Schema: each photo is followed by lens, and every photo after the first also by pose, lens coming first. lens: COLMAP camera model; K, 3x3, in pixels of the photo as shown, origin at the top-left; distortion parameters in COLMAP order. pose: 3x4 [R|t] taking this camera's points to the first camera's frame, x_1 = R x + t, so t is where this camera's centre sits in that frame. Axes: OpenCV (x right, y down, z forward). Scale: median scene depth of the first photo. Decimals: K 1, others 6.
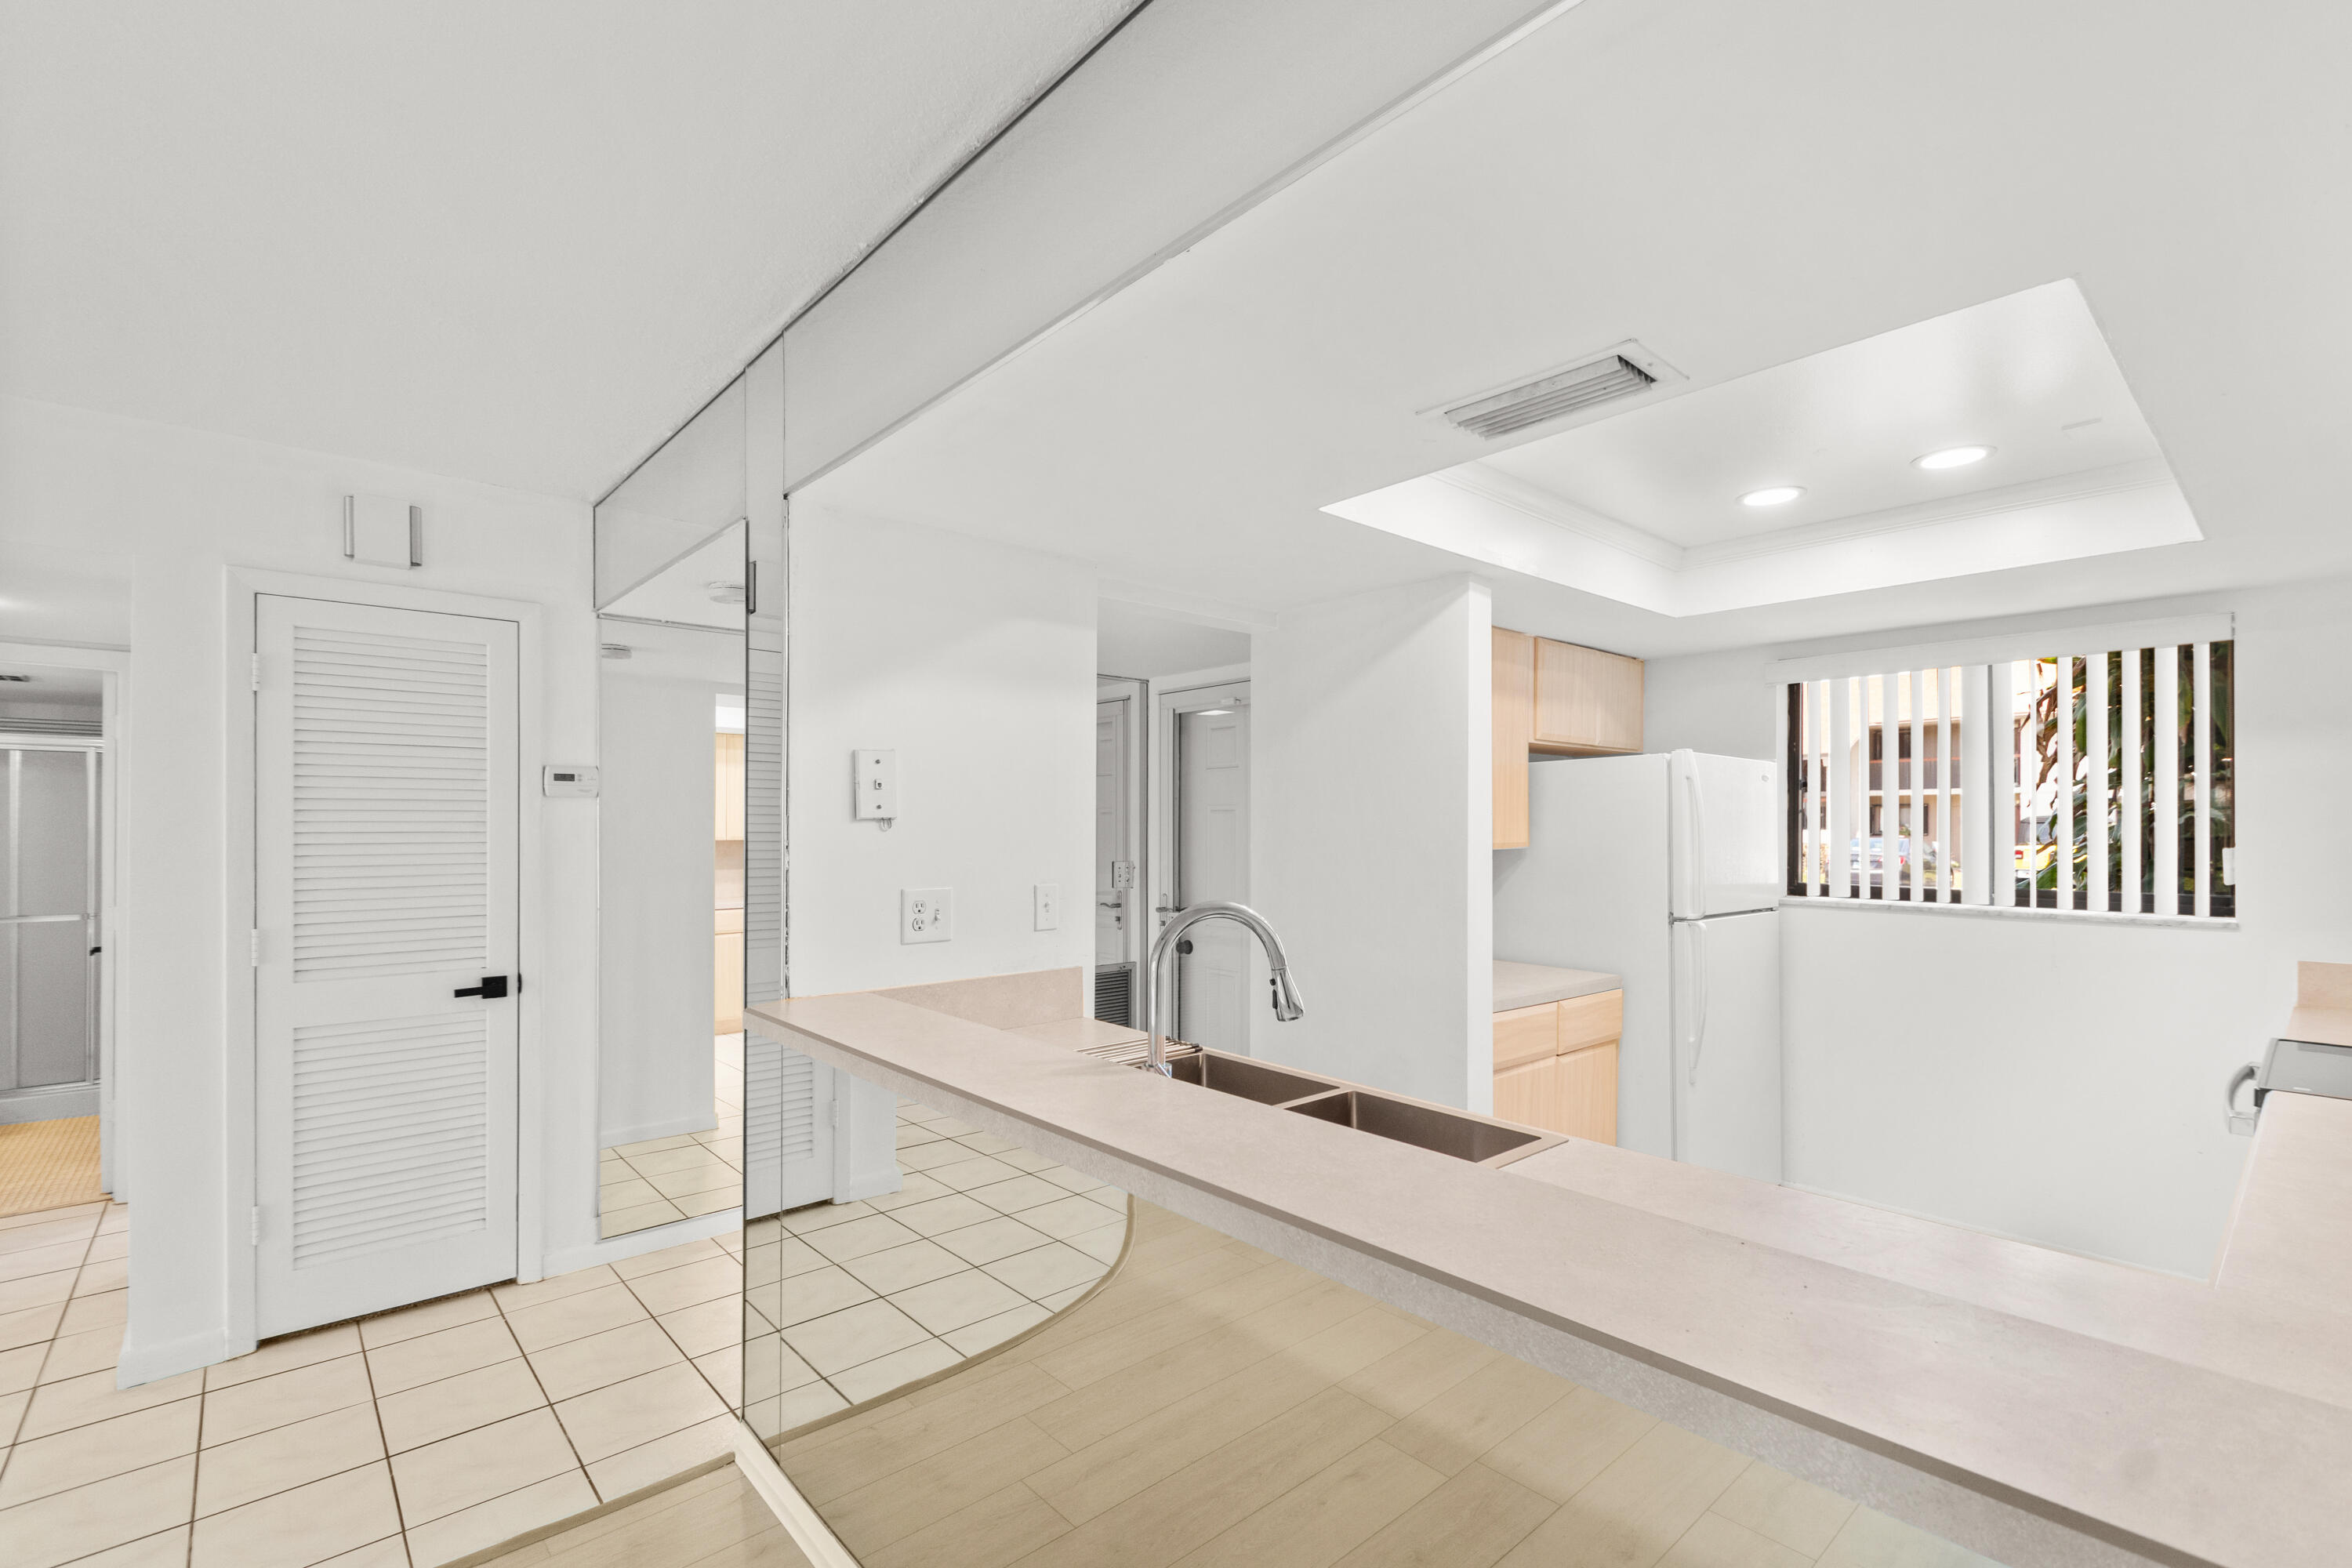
lens RADIAL K [[1050.2, 0, 1166.8], [0, 1050.2, 825.7], [0, 0, 1]] dist [0.011072, -0.005358]
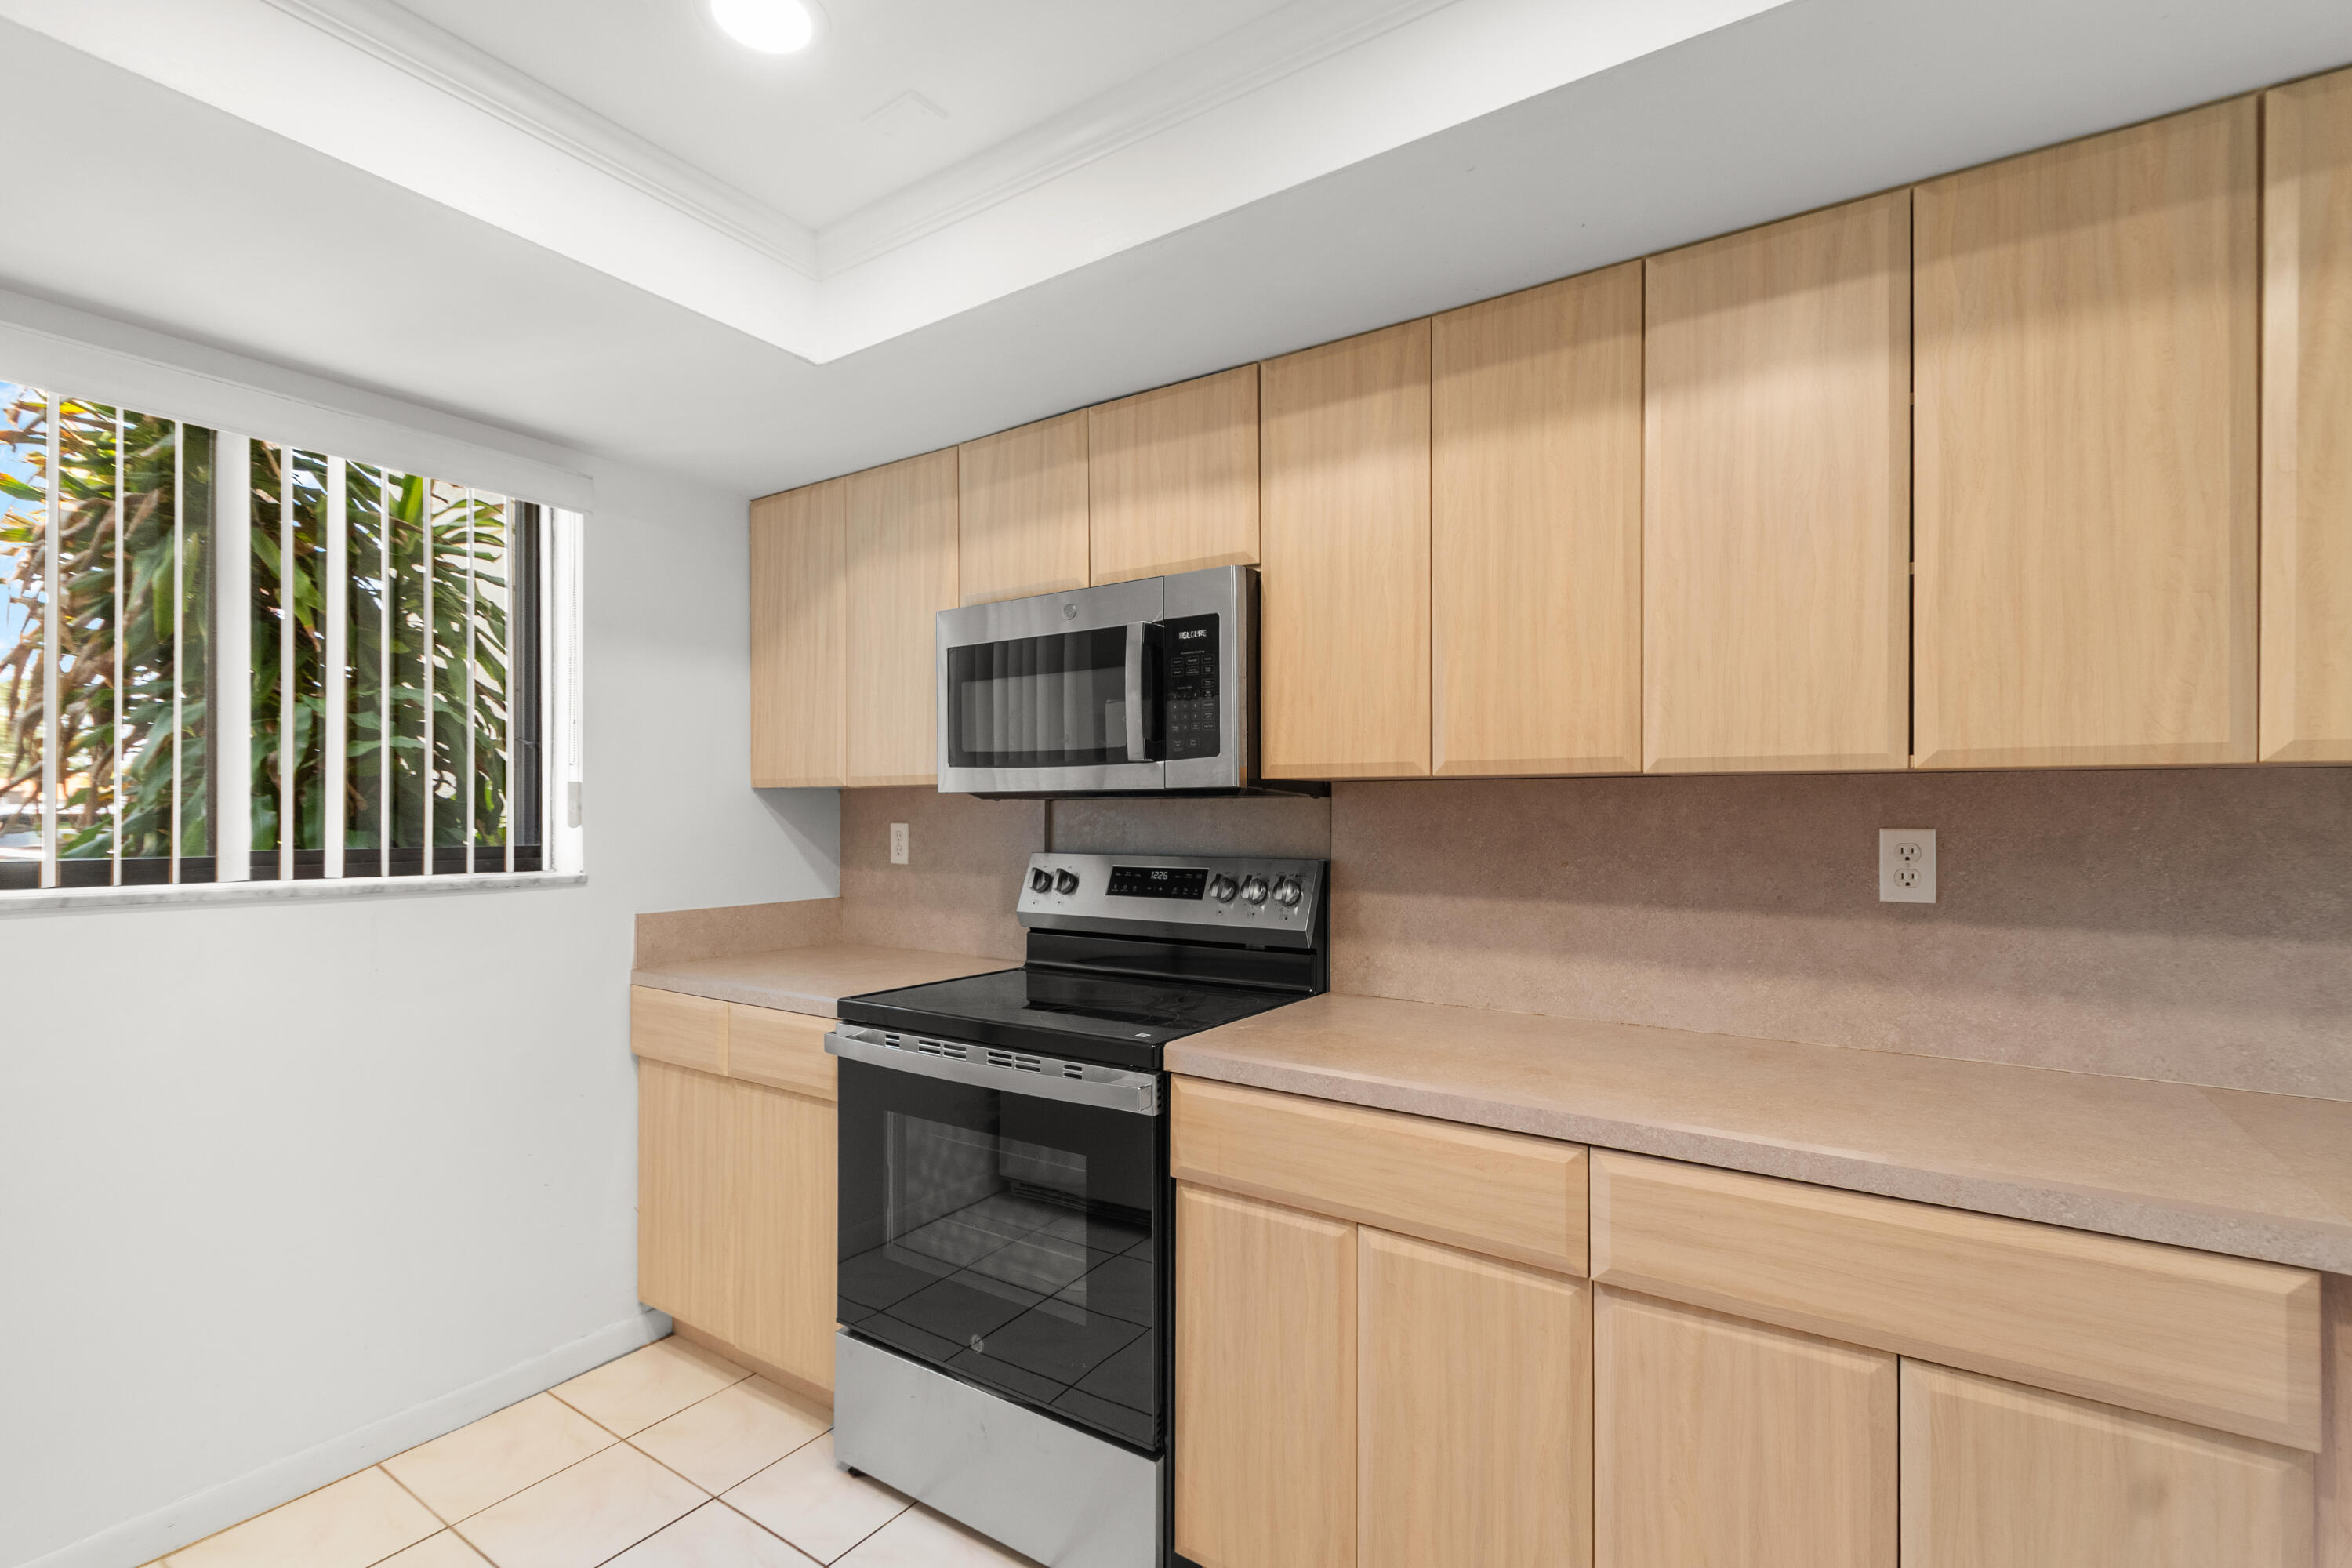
lens RADIAL K [[1050.2, 0, 1155.1], [0, 1050.2, 812.1], [0, 0, 1]] dist [0.011072, -0.005358]
pose [[-0.261699, -0.001100, 0.965149, 0.105386], [-0.008949, 0.999959, -0.001286, 0.033882], [-0.965108, -0.008973, -0.261698, 0.655260]]
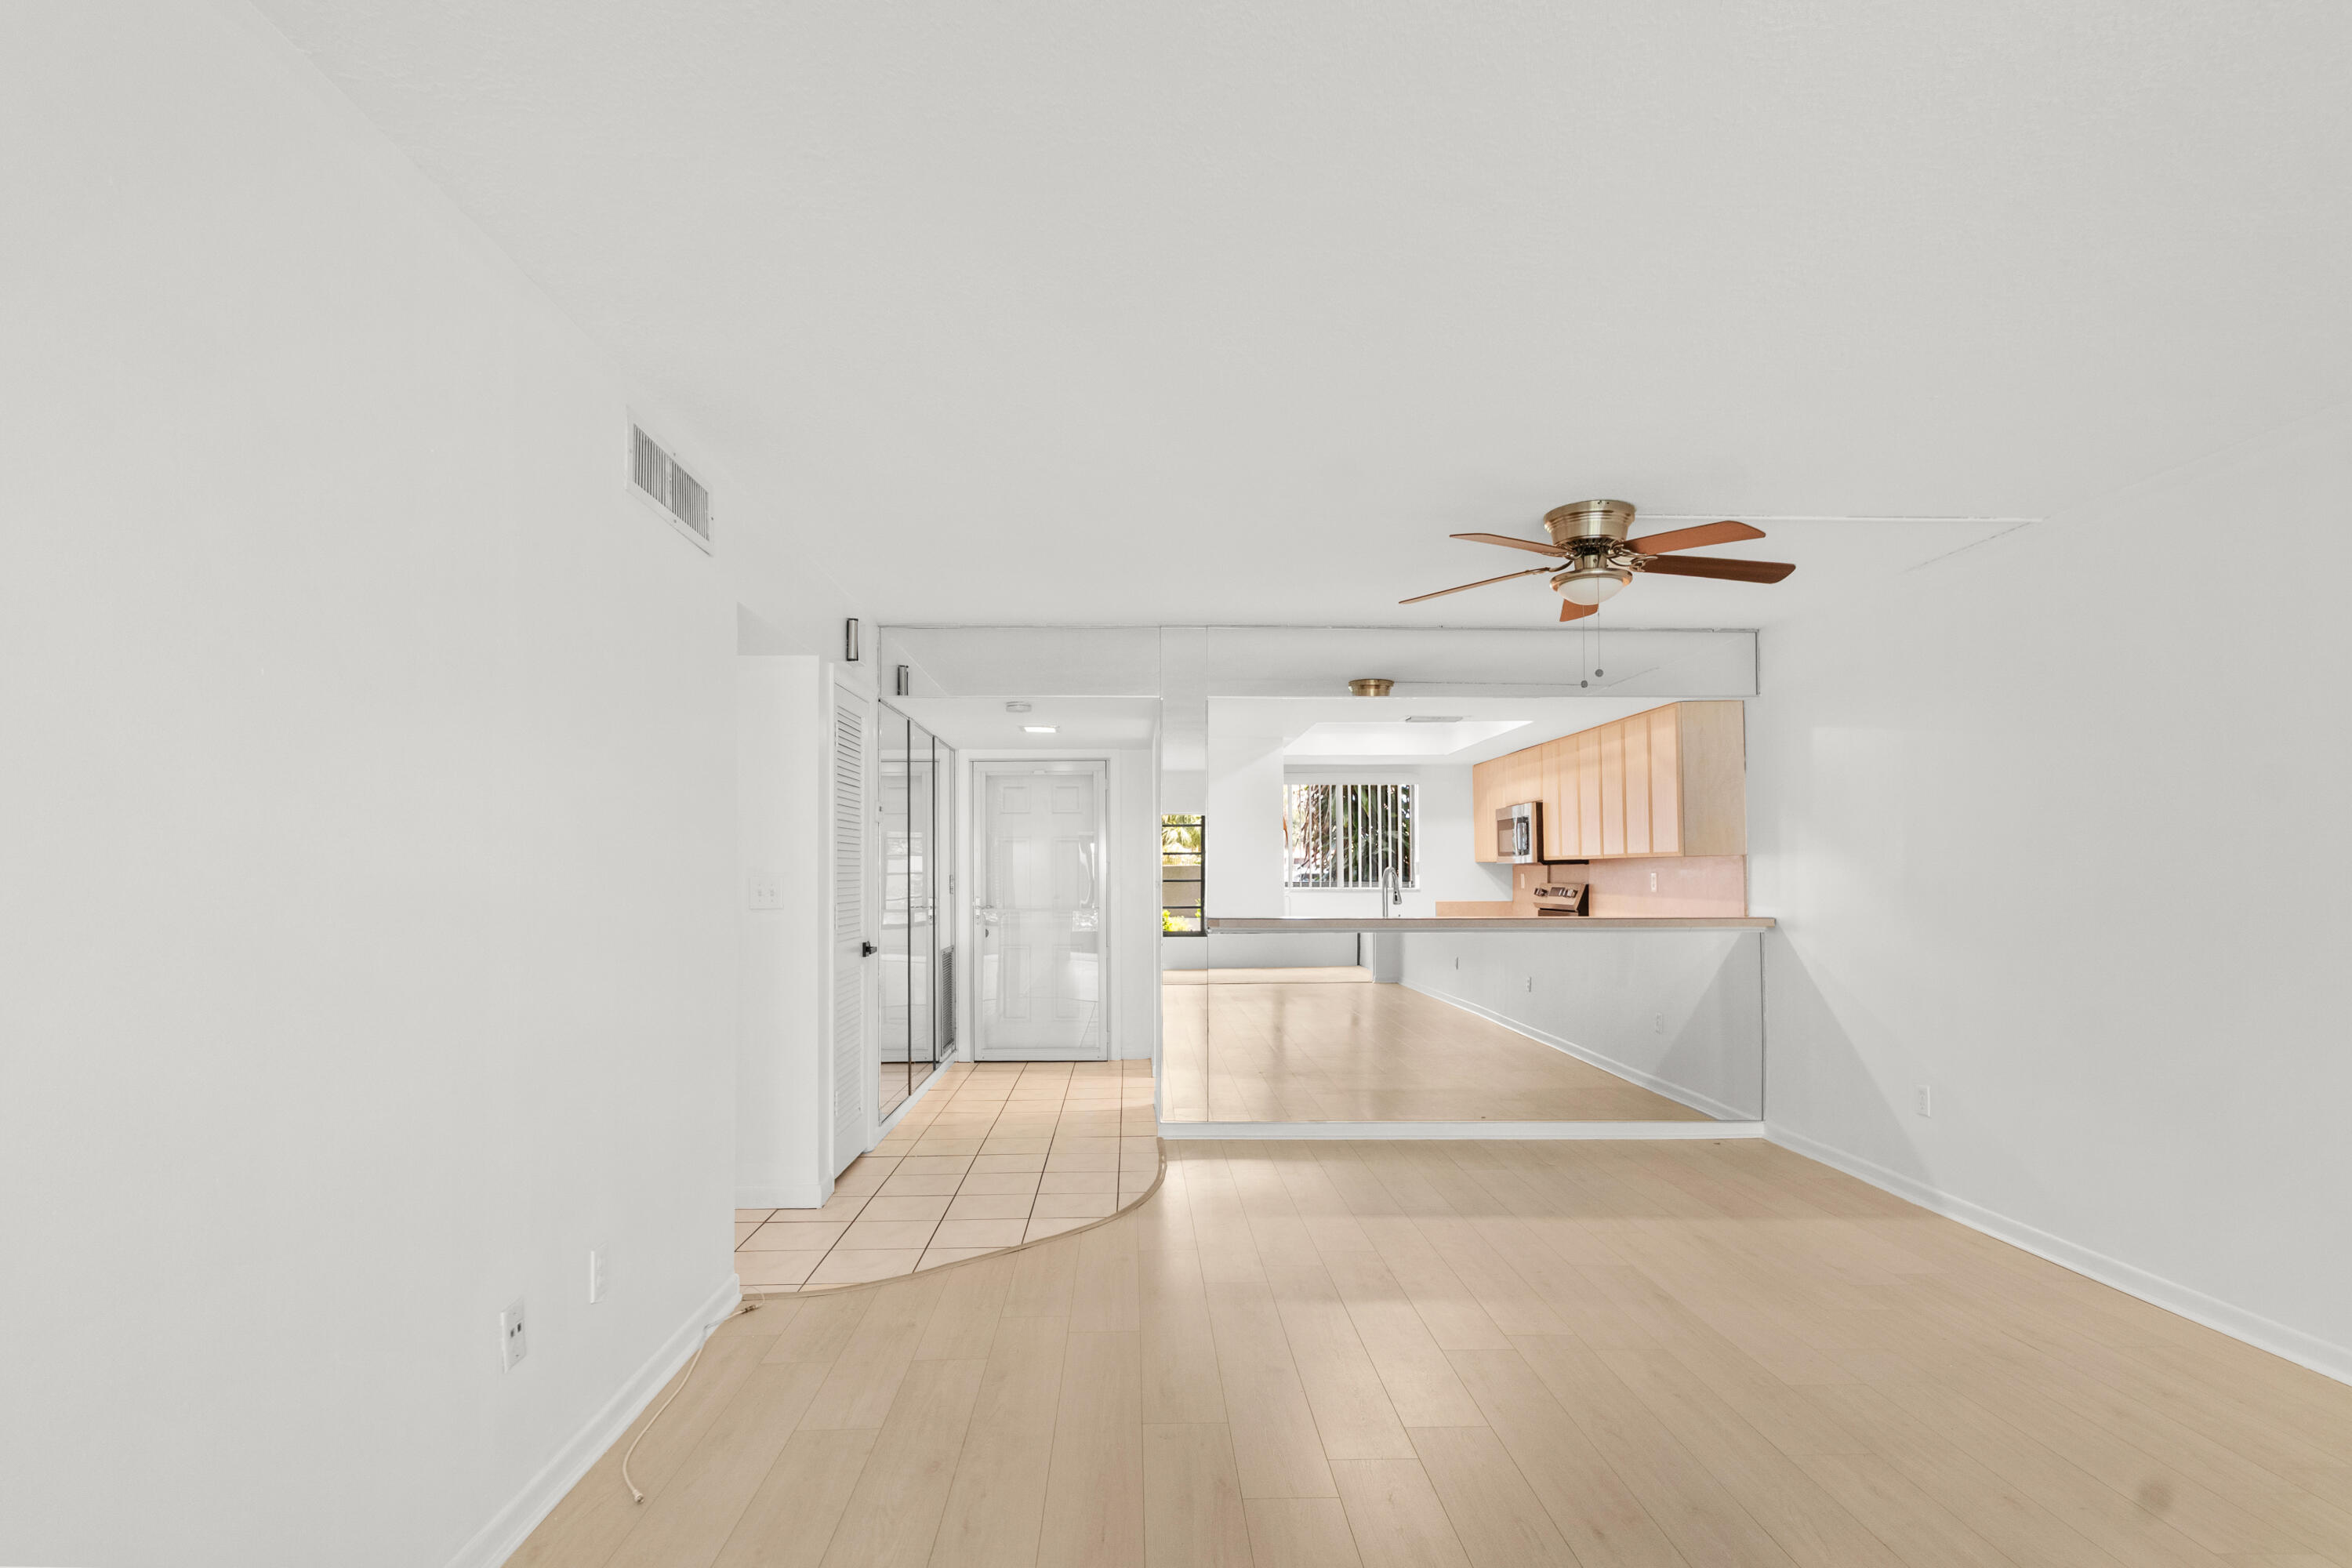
lens RADIAL K [[1155.5, 0, 1145.1], [0, 1155.5, 846.4], [0, 0, 1]] dist [0.005831, 0.000917]
pose [[0.640541, 0.018197, 0.767708, -1.429404], [-0.002939, 0.999770, -0.021246, 0.037719], [-0.767918, 0.011353, 0.640447, -0.300139]]
